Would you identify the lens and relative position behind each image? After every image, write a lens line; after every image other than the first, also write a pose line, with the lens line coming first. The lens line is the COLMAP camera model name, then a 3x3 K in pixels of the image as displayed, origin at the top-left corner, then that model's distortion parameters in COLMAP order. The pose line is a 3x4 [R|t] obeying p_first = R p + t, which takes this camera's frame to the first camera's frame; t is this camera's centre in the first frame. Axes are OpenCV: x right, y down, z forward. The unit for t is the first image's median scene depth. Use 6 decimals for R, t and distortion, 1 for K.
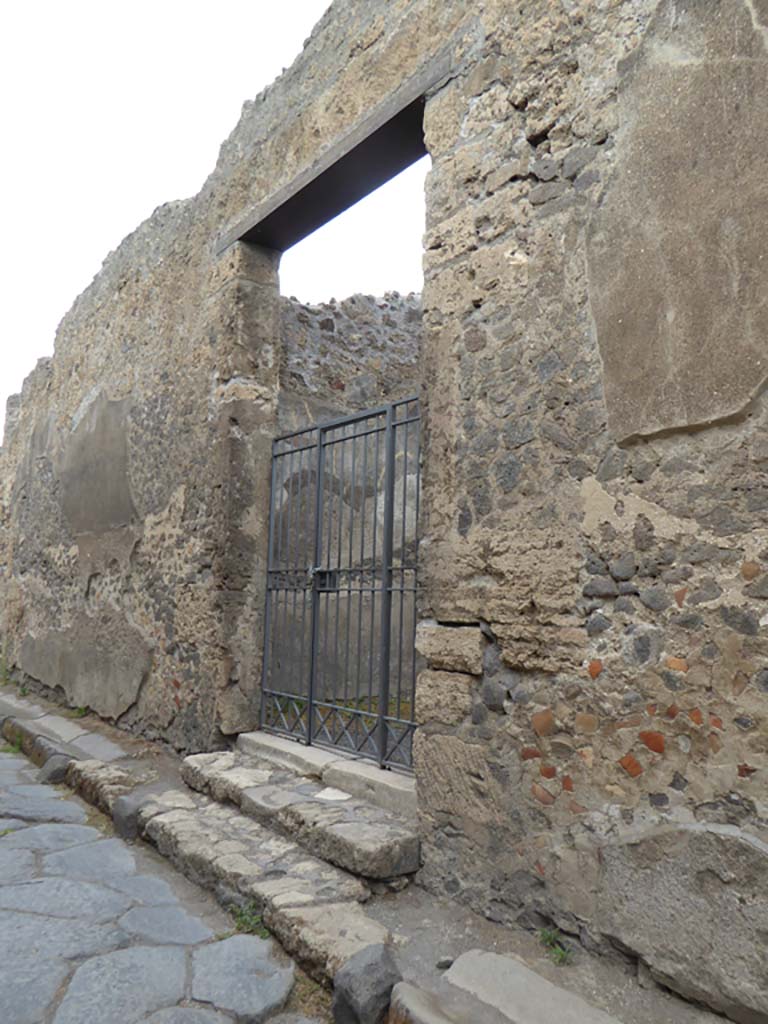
lens RADIAL K [[807.6, 0, 387.0], [0, 807.6, 517.6], [0, 0, 1]] dist [0.013010, 0.002036]
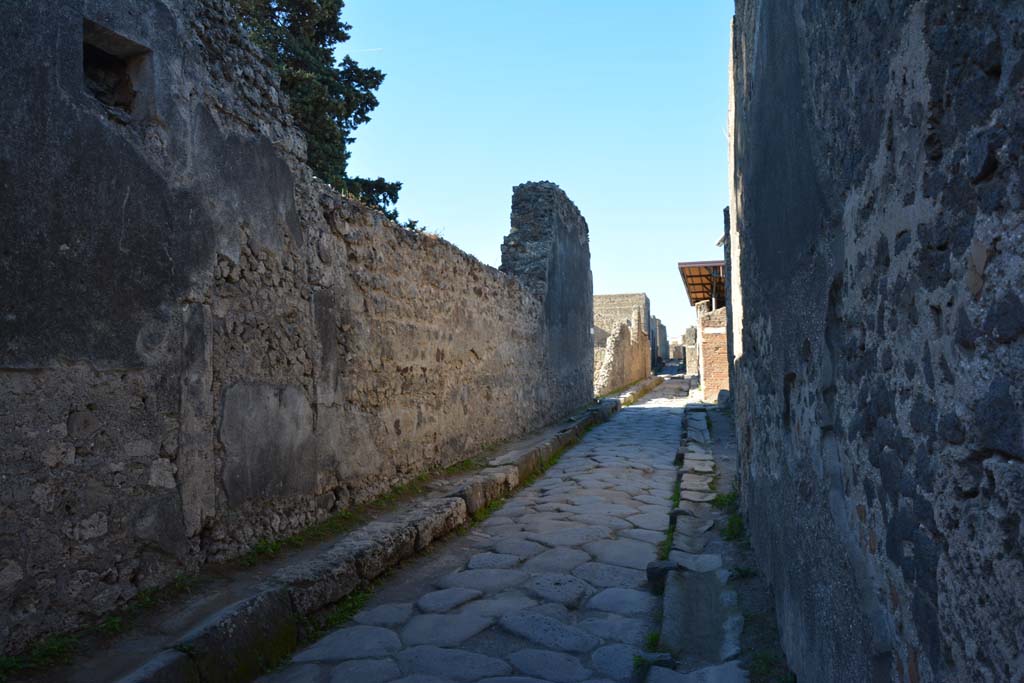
lens RADIAL K [[804.1, 0, 512.2], [0, 804.1, 342.5], [0, 0, 1]] dist [-0.157710, 0.111337]
pose [[0.653762, -0.065111, -0.753894, -0.187166], [0.112220, 0.993617, 0.011501, 0.041566], [0.748333, -0.092121, 0.656895, 0.832621]]
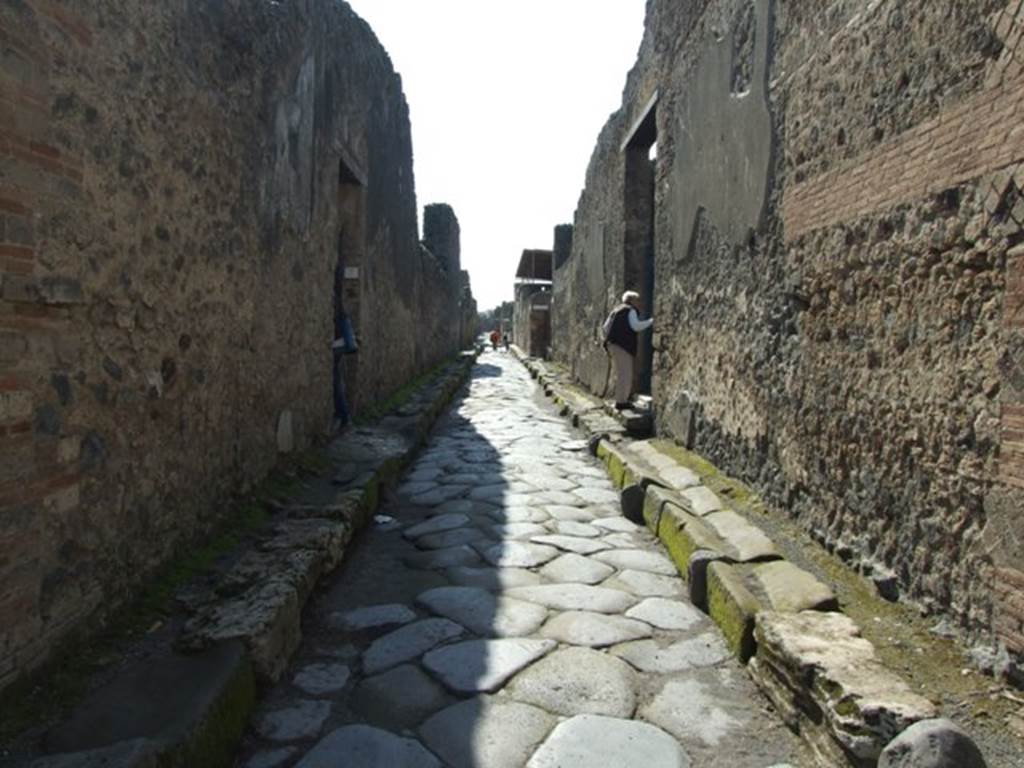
lens RADIAL K [[826.3, 0, 580.5], [0, 826.3, 370.5], [0, 0, 1]] dist [-0.026642, 0.017458]
pose [[0.864196, 0.007719, -0.503096, 0.737333], [0.052413, 0.993062, 0.105268, -0.021452], [0.500418, -0.117341, 0.857796, -0.845495]]
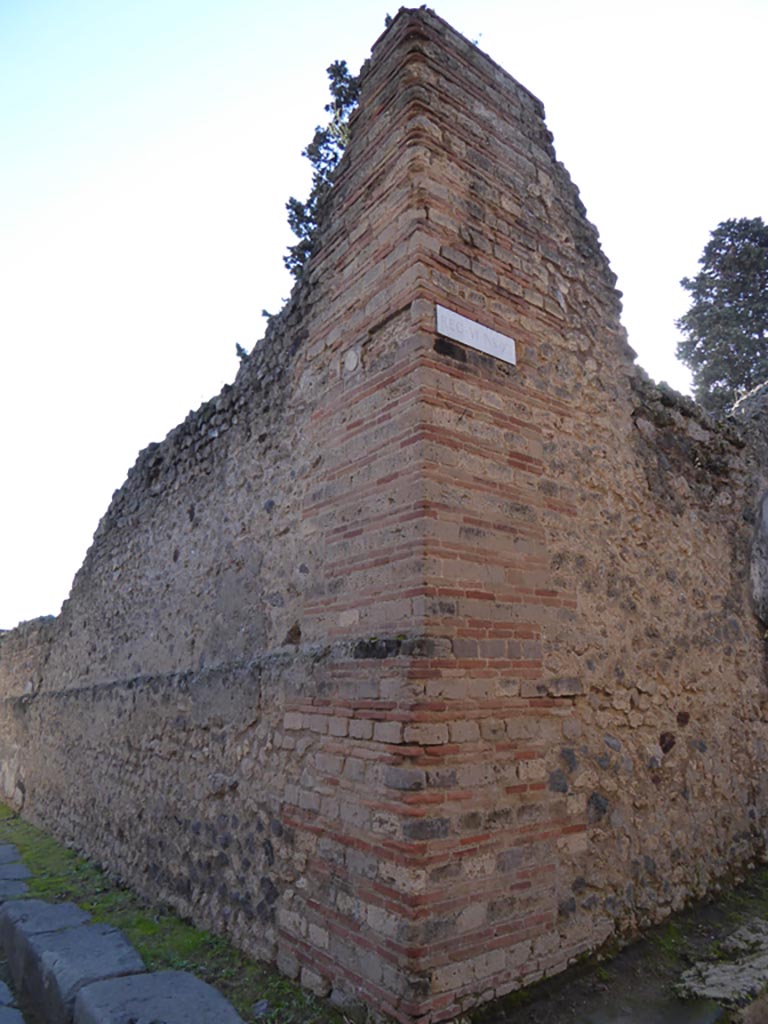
lens RADIAL K [[731.3, 0, 388.0], [0, 731.3, 517.8], [0, 0, 1]] dist [-0.012291, -0.002707]
pose [[0.087270, -0.260106, -0.961628, 0.868907], [0.103534, 0.962452, -0.250933, -0.033151], [0.990790, -0.077663, 0.110923, -0.773173]]
